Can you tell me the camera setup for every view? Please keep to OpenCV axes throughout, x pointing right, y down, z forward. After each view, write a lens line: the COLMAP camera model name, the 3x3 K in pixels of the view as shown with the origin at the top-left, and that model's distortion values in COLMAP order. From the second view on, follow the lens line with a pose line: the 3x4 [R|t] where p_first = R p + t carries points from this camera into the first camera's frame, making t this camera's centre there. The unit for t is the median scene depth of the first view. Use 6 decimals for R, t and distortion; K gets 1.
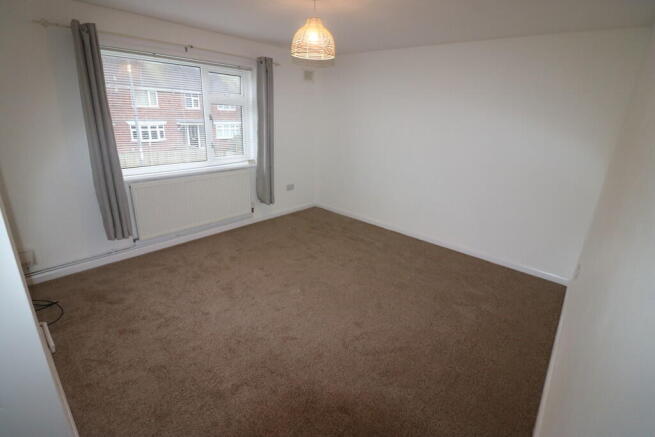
lens RADIAL K [[310.3, 0, 322.5], [0, 310.3, 214.6], [0, 0, 1]] dist [-0.004014, -0.001210]
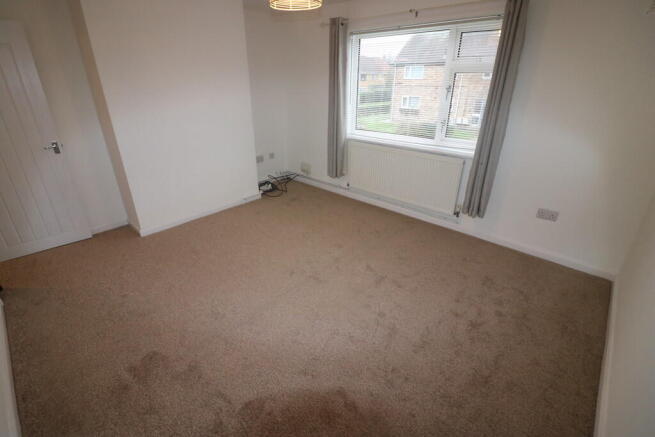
lens RADIAL K [[310.3, 0, 322.5], [0, 310.3, 214.6], [0, 0, 1]] dist [-0.004014, -0.001210]
pose [[-0.035851, 0.369803, -0.928418, 0.604030], [-0.314915, 0.877504, 0.361684, -0.225885], [0.948442, 0.305340, 0.084997, 0.759111]]
